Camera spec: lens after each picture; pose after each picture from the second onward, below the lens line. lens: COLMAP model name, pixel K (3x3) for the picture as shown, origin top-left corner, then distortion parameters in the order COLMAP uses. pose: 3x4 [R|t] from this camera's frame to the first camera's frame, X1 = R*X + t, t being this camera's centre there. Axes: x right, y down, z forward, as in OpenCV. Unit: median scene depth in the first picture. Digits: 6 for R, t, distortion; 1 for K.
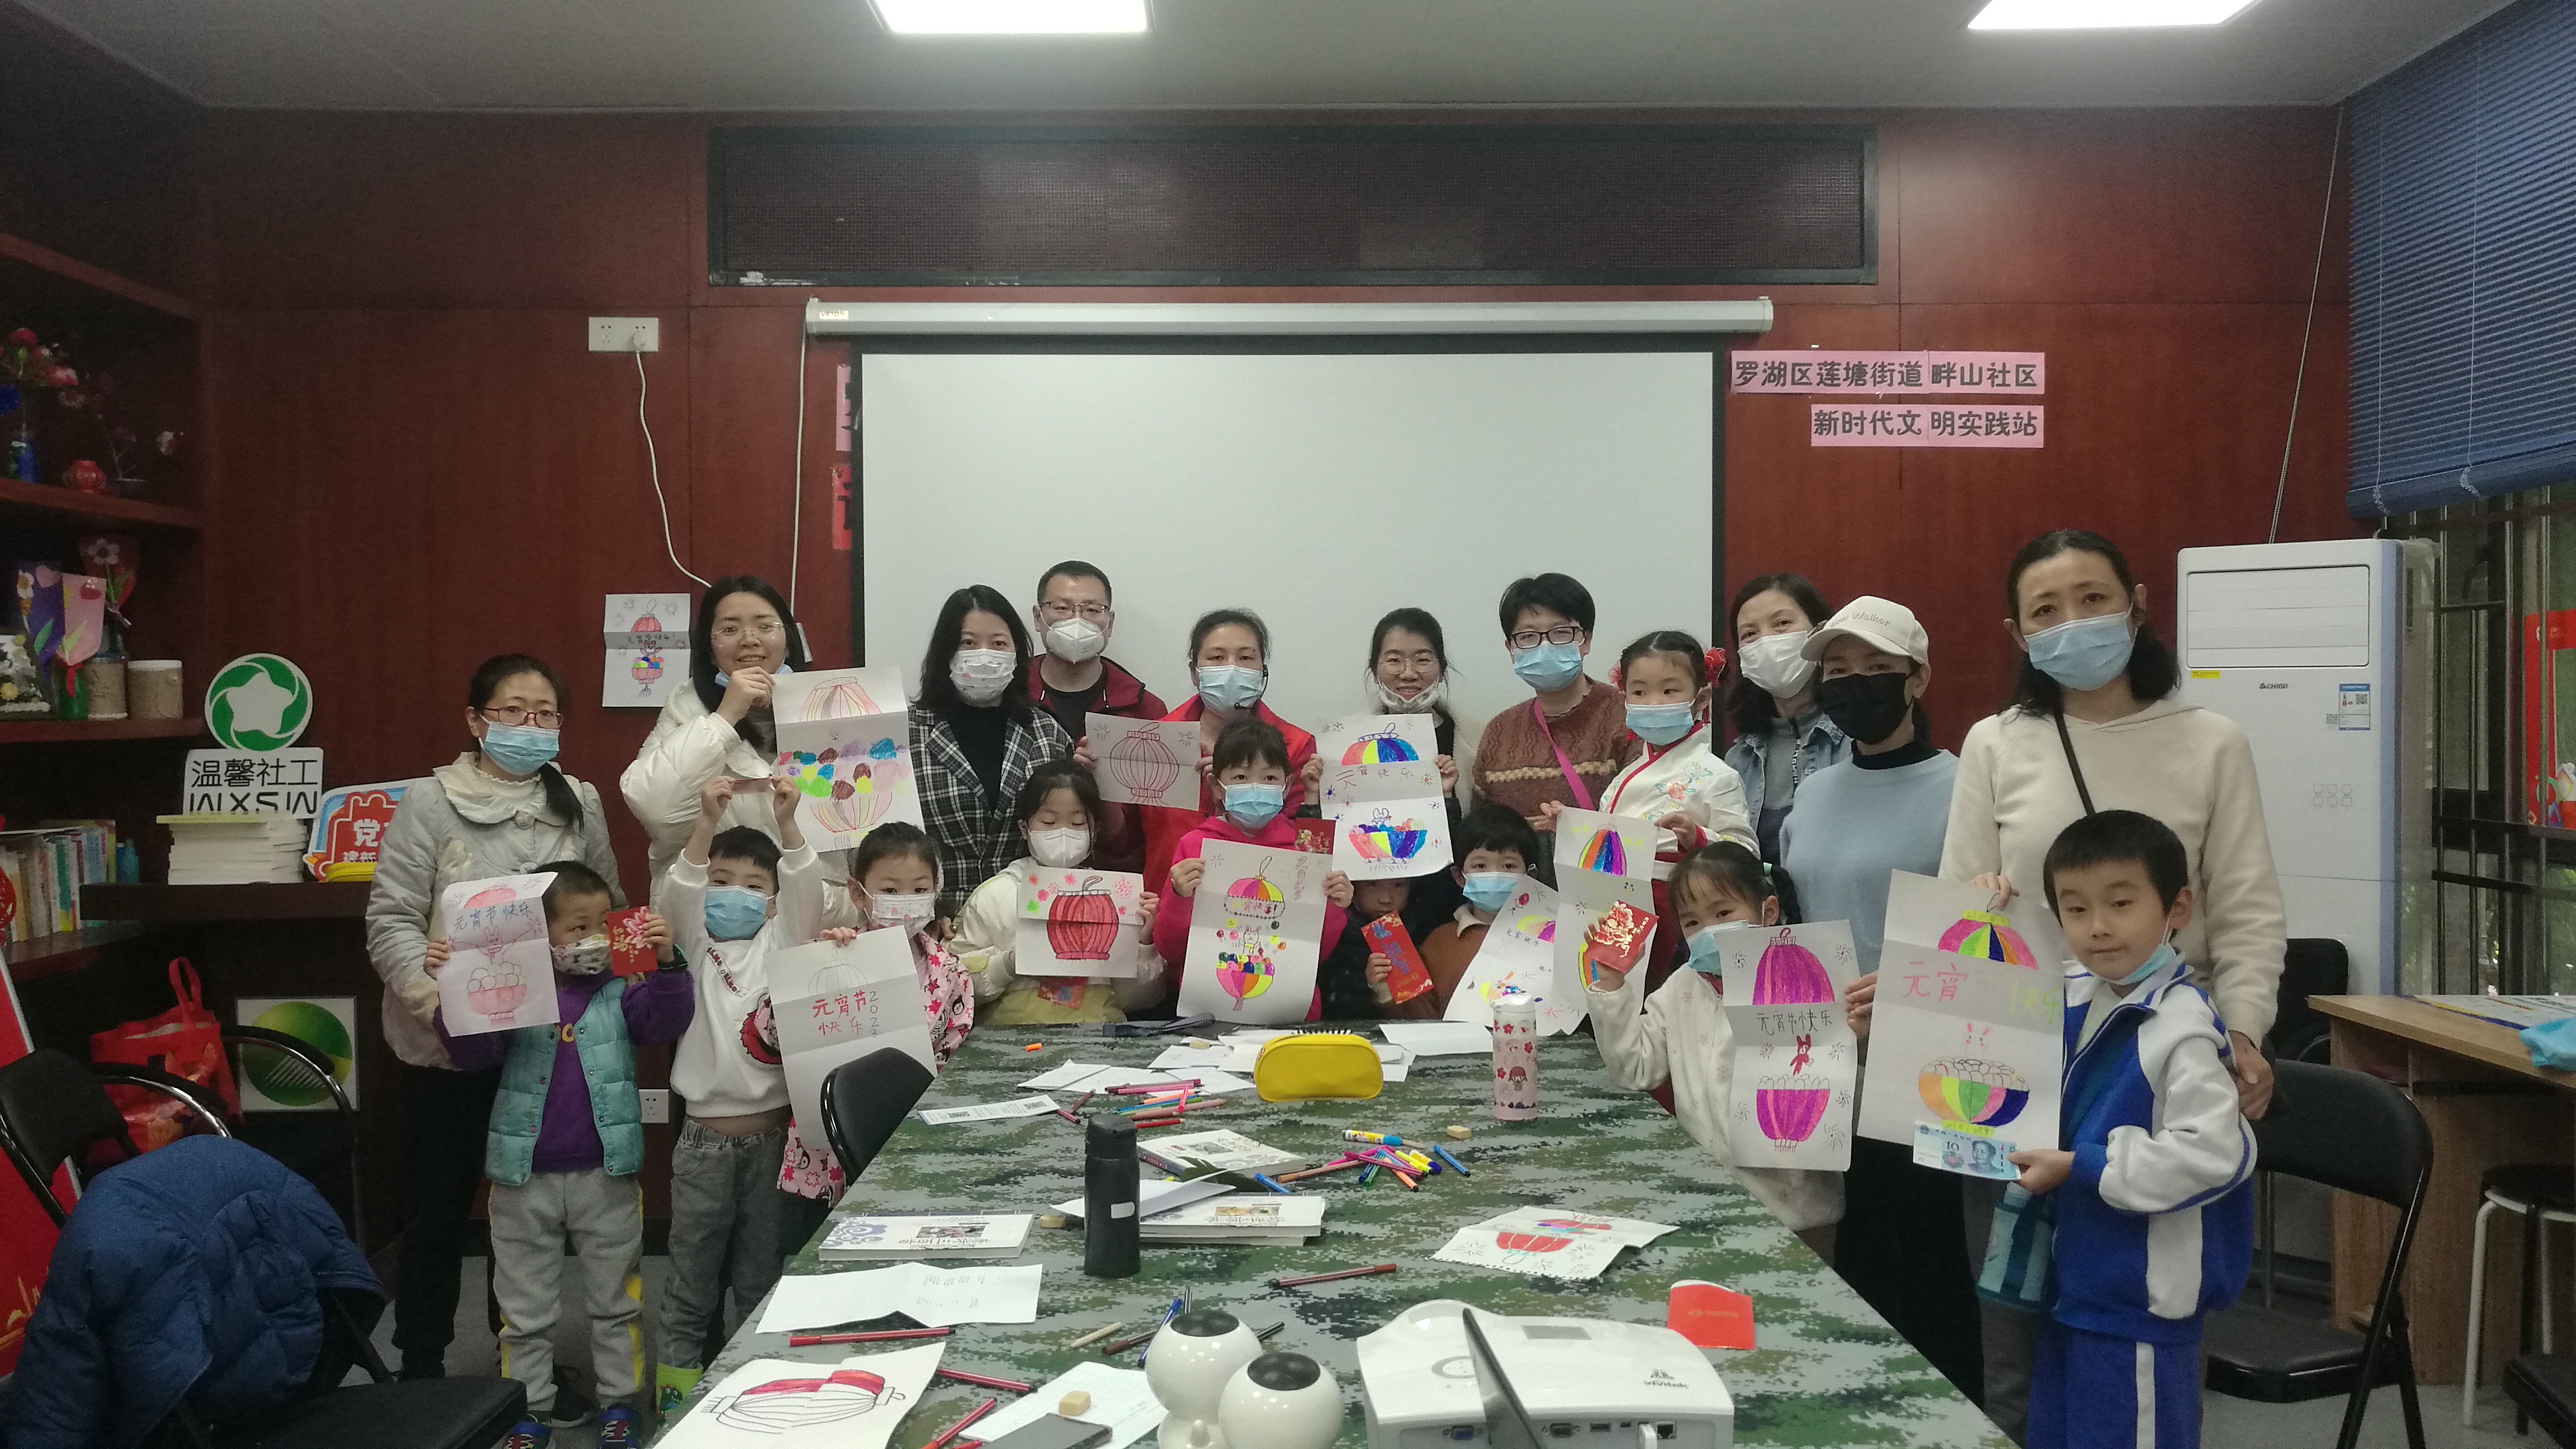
lens RADIAL K [[2092.5, 0, 1252.1], [0, 2092.5, 746.5], [0, 0, 1]] dist [0.013531, 0.025762]
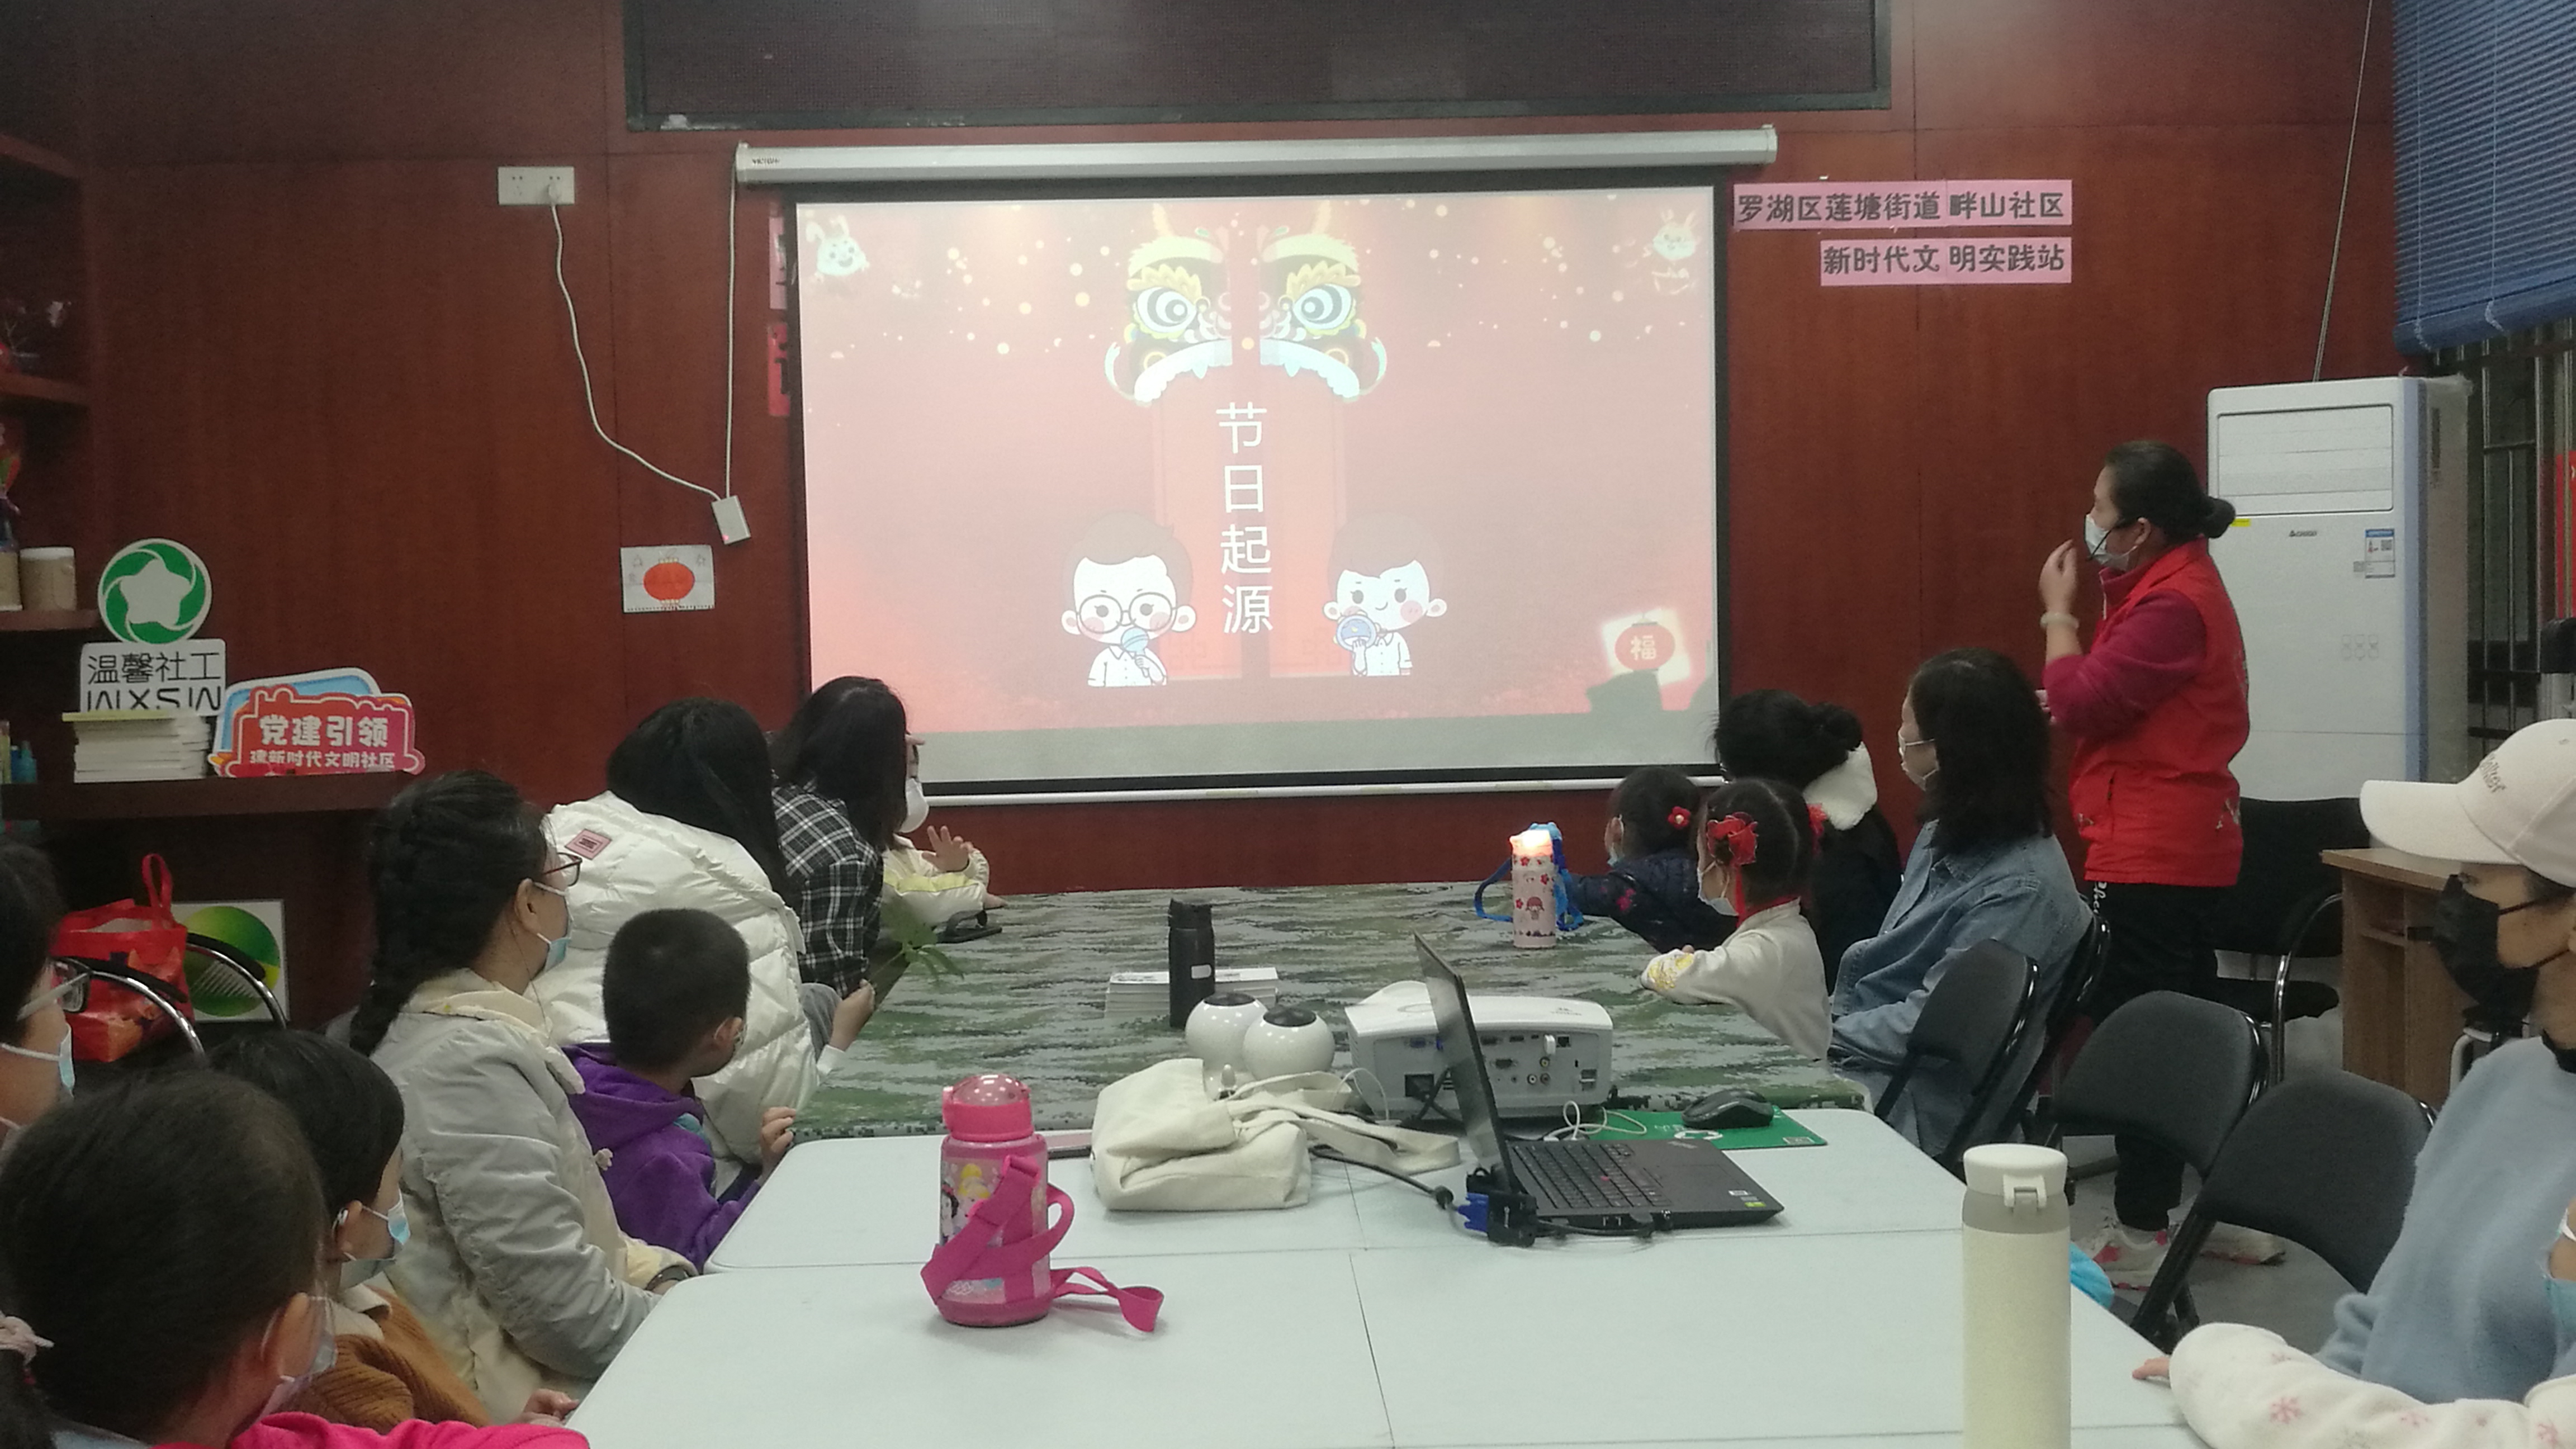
lens RADIAL K [[2794.8, 0, 1247.6], [0, 2794.8, 745.7], [0, 0, 1]] dist [0.019624, 0.000000]
pose [[0.999681, -0.019350, 0.016223, -0.011710], [0.018876, 0.999405, 0.028857, 0.020342], [-0.016772, -0.028542, 0.999452, -0.247361]]
